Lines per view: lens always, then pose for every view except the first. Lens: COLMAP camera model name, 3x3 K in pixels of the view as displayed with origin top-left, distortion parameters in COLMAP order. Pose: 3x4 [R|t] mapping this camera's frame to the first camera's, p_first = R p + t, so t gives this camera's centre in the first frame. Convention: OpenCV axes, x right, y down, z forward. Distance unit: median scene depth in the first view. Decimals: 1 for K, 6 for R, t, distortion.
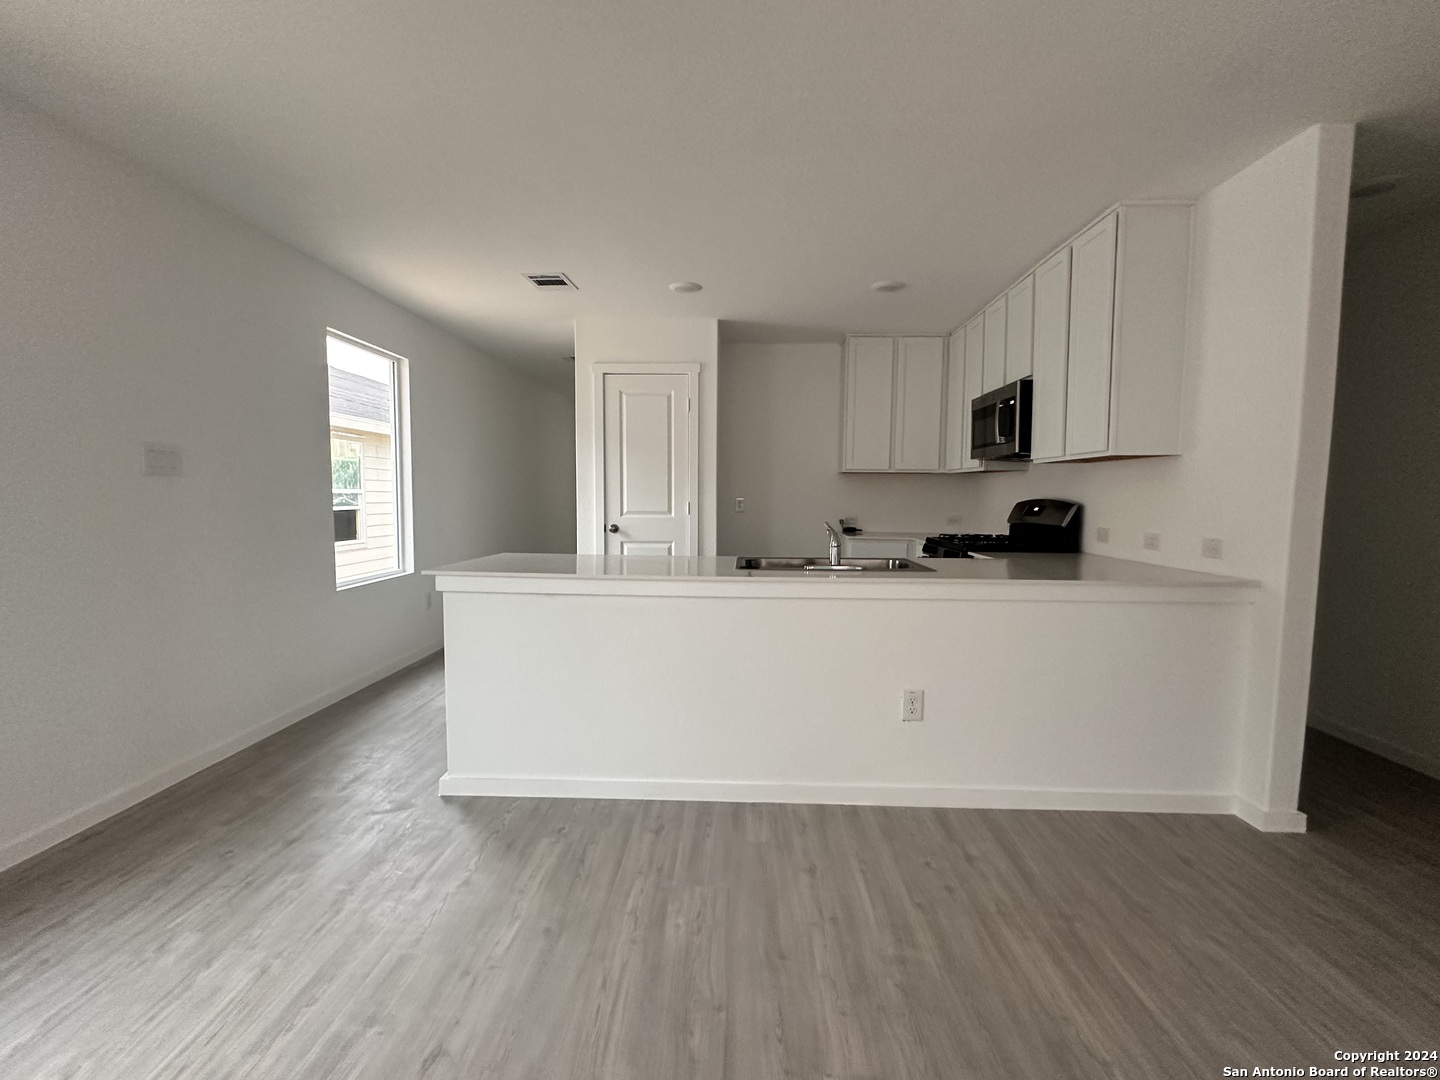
lens RADIAL K [[649.6, 0, 721.7], [0, 649.6, 543.7], [0, 0, 1]] dist [-0.005581, 0.000033]
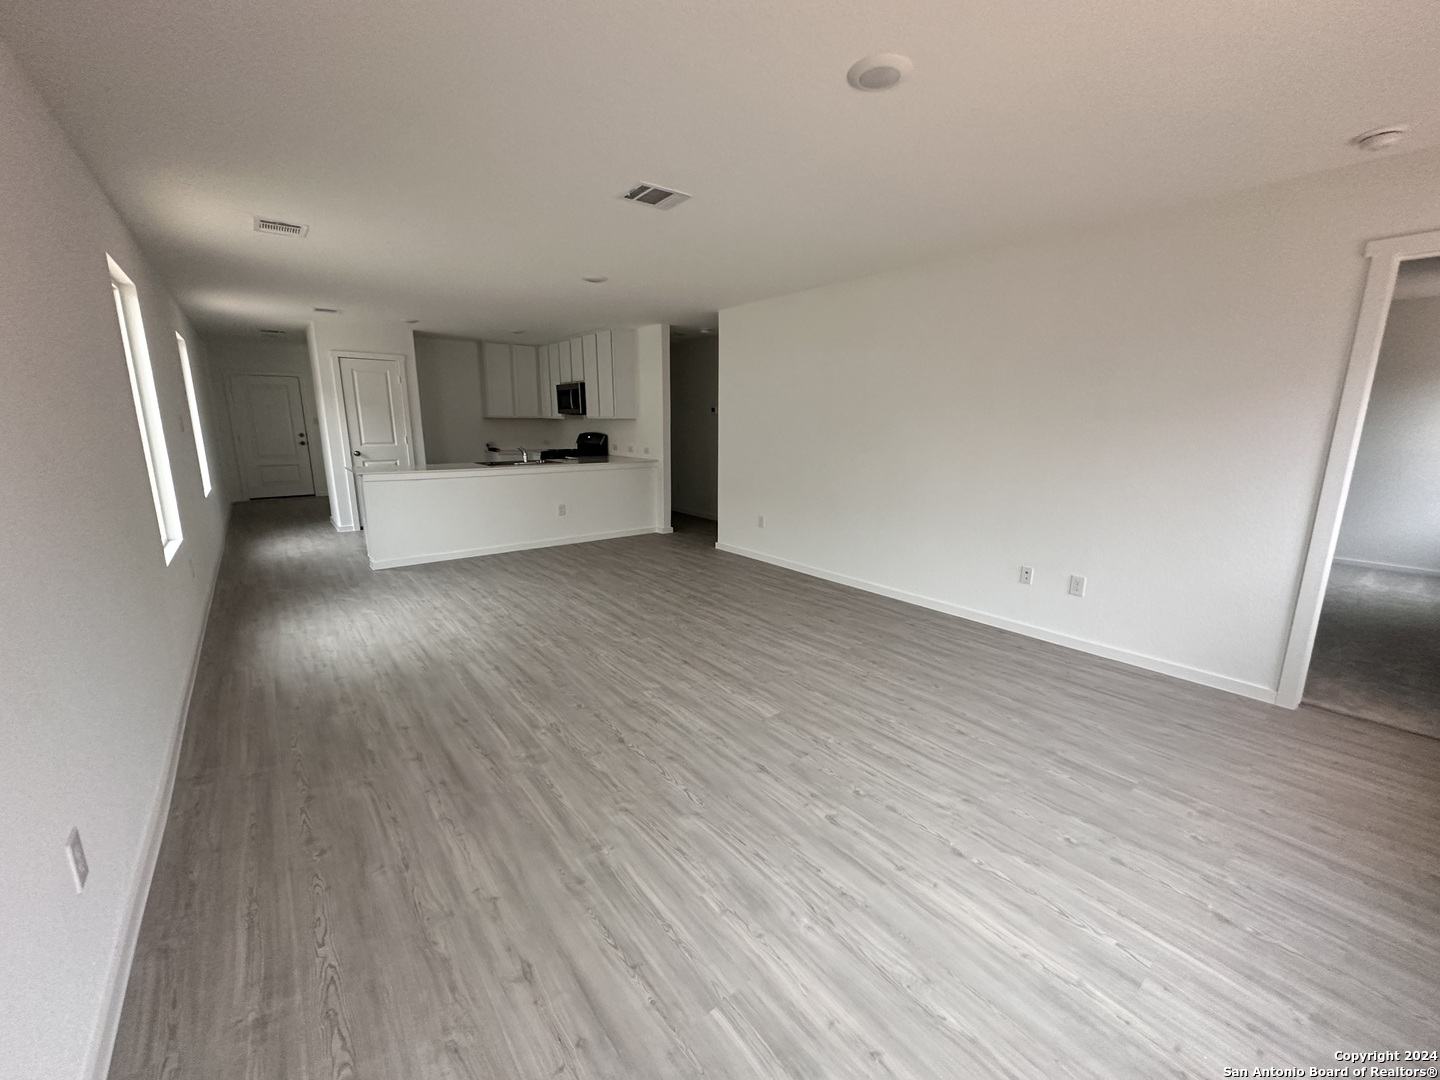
lens RADIAL K [[578.5, 0, 721.8], [0, 578.5, 542.0], [0, 0, 1]] dist [-0.002042, -0.000779]
pose [[0.758386, -0.137154, 0.637212, -0.567154], [0.046486, 0.986503, 0.157009, 0.015181], [-0.650146, -0.089452, 0.754525, -0.975827]]
